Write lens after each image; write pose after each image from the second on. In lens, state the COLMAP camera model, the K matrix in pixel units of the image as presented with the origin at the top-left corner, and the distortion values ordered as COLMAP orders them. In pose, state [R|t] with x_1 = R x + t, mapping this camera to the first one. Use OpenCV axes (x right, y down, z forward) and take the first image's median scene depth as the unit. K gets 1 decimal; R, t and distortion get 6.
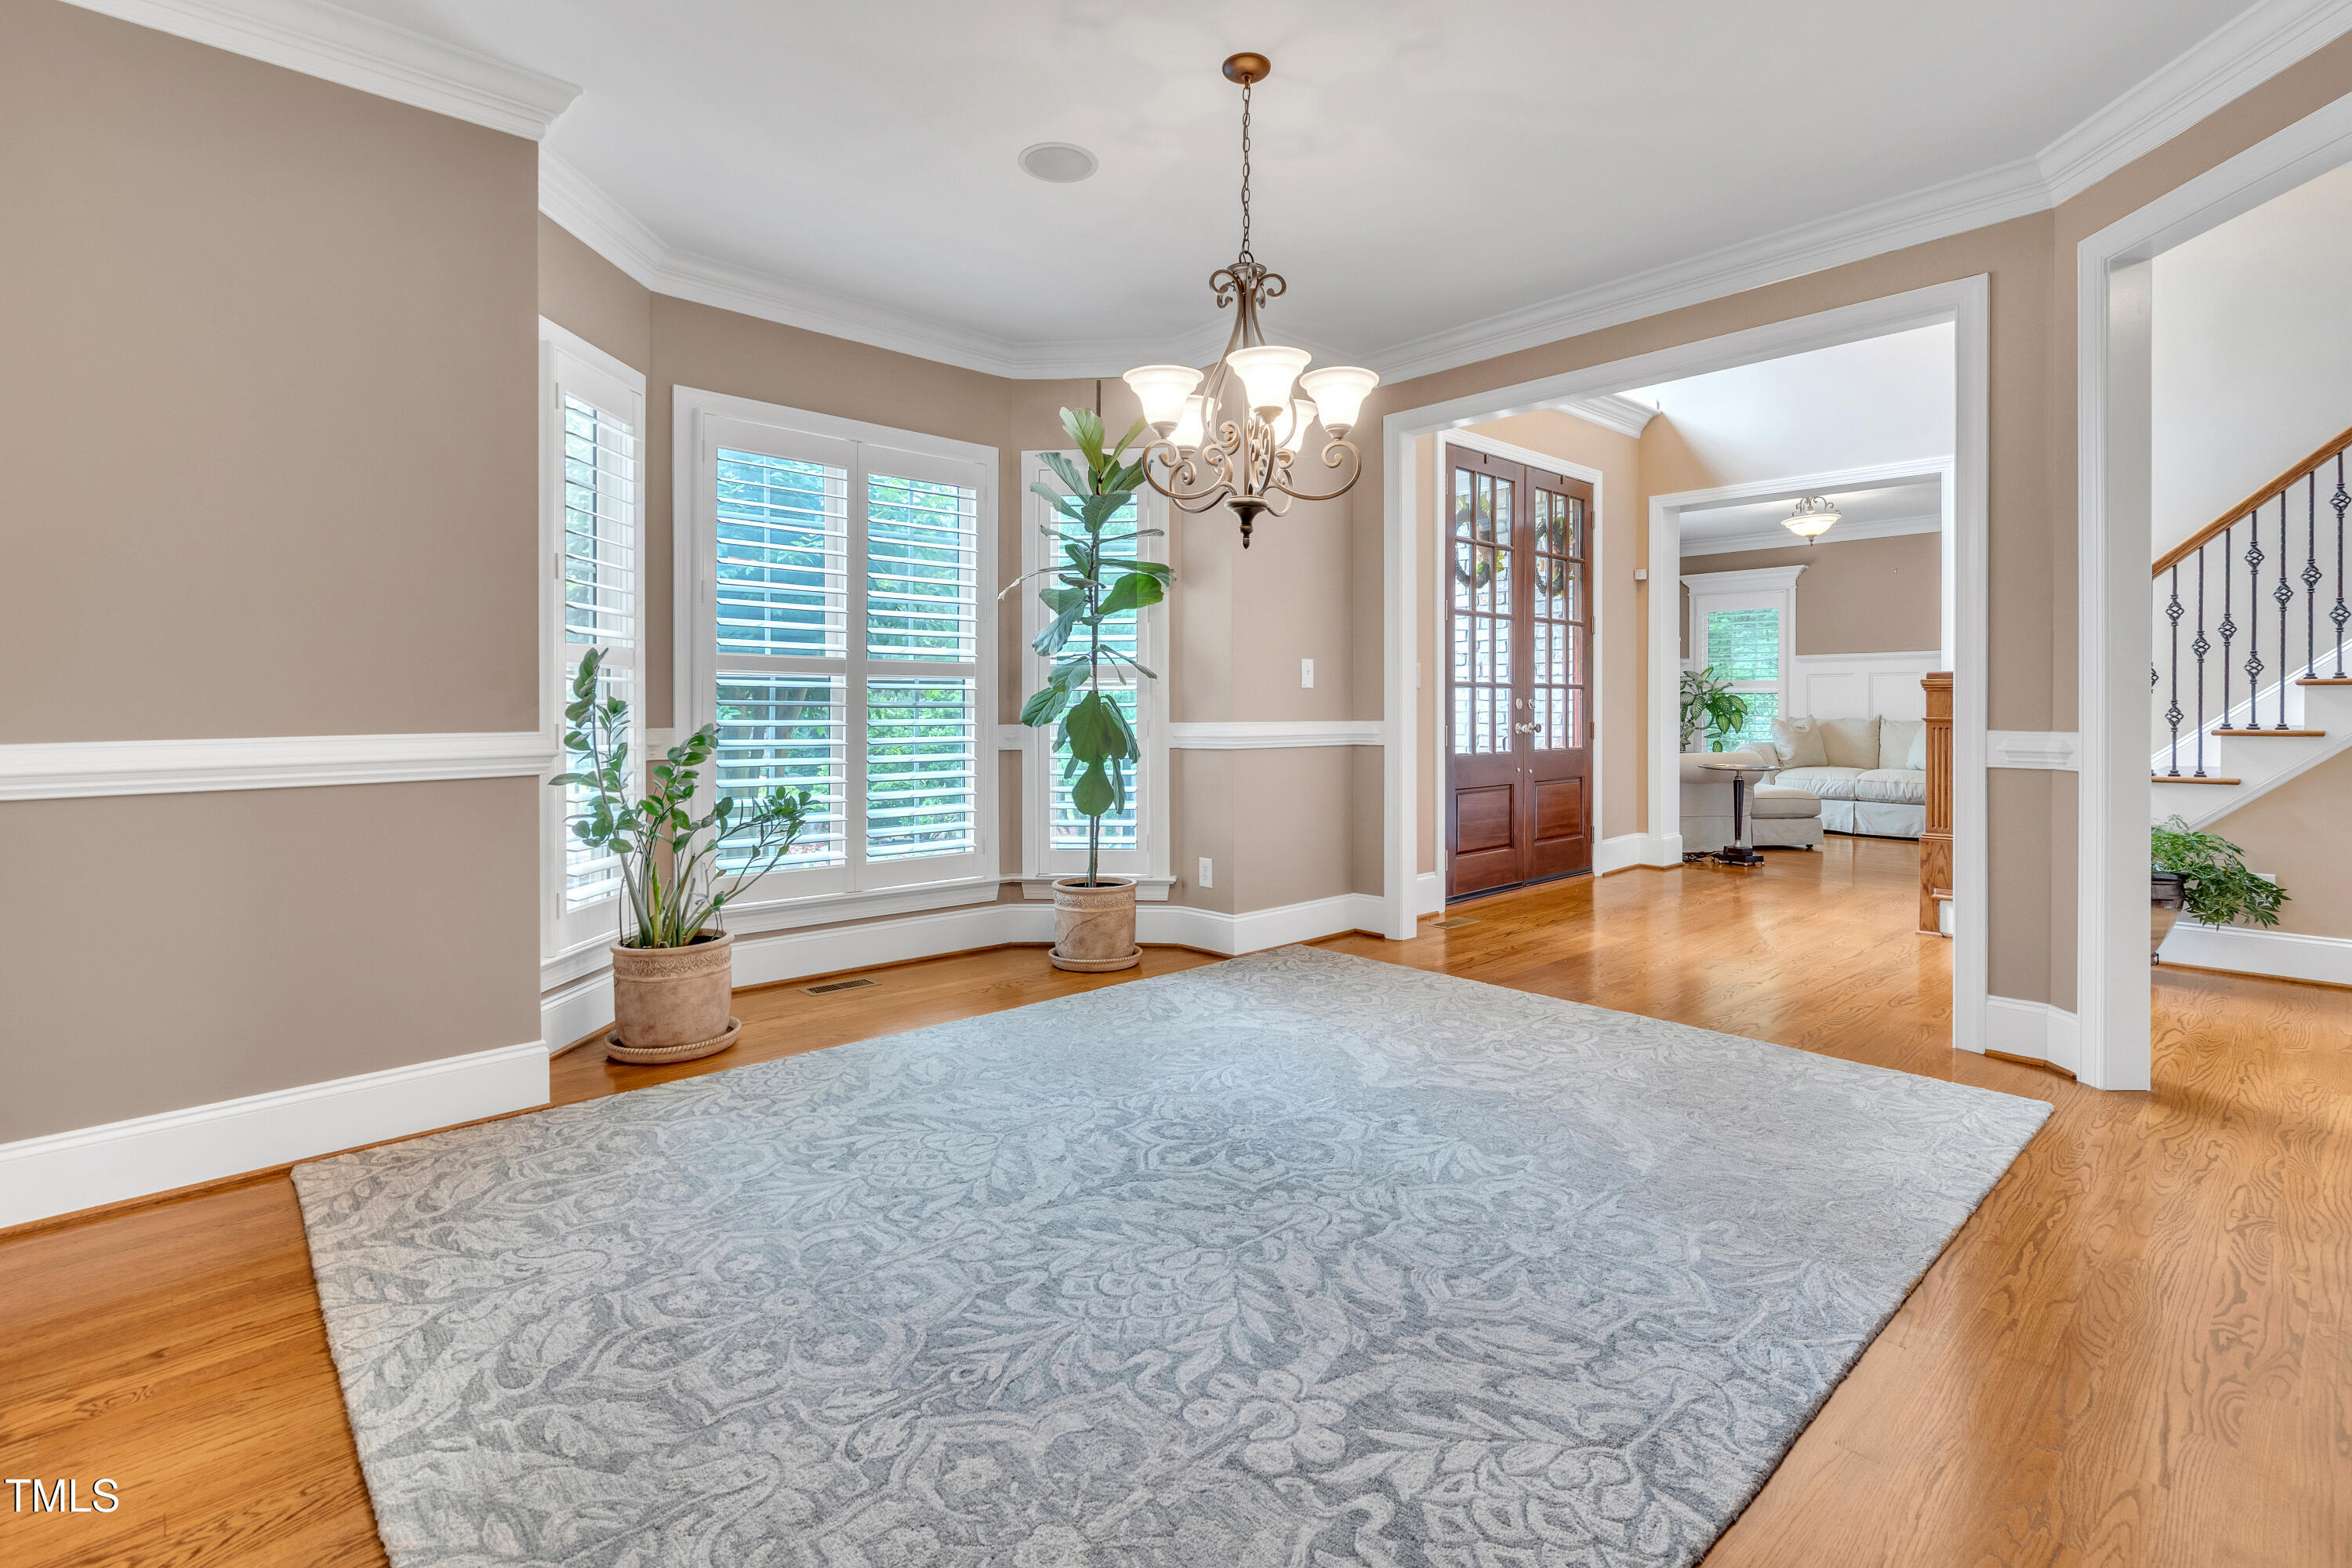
lens RADIAL K [[1128.1, 0, 1164.6], [0, 1128.1, 707.5], [0, 0, 1]] dist [0.001272, -0.002402]
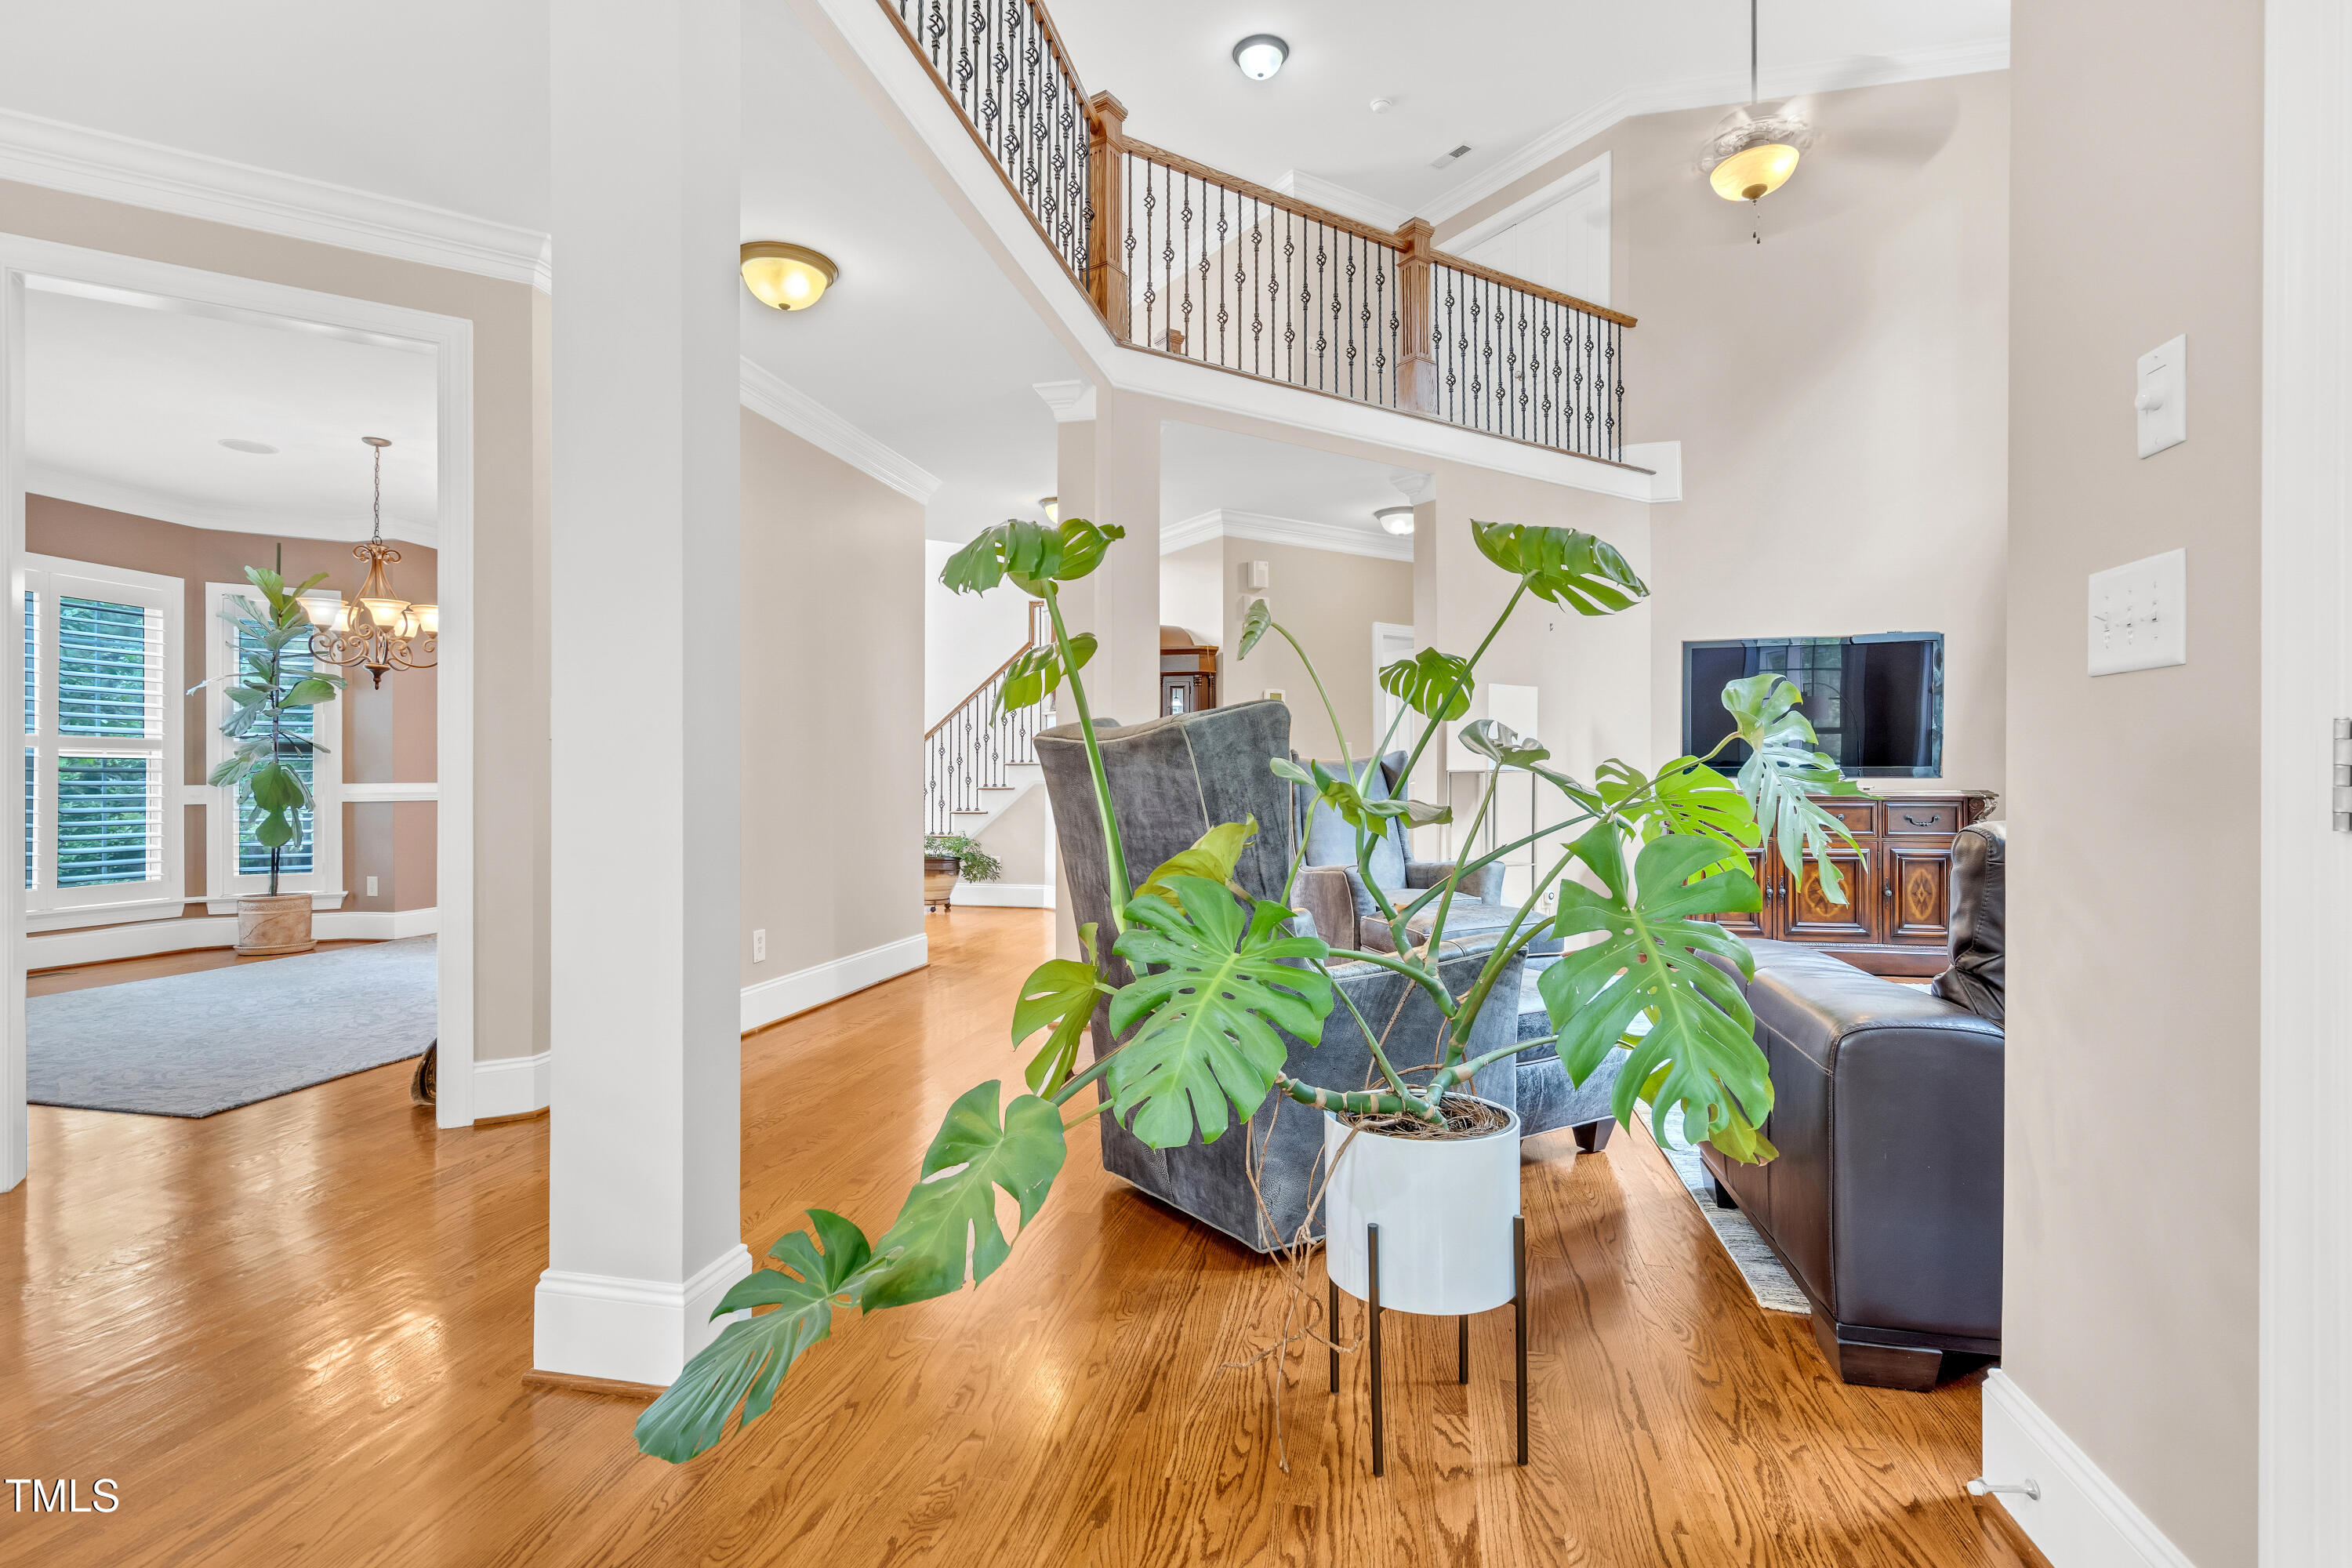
lens RADIAL K [[1128.1, 0, 1165.6], [0, 1128.1, 784.4], [0, 0, 1]] dist [0.001272, -0.002402]
pose [[0.819368, -0.000337, 0.573268, 0.040670], [-0.002099, 0.999991, 0.003587, 0.006568], [-0.573264, -0.004142, 0.819360, -0.776736]]
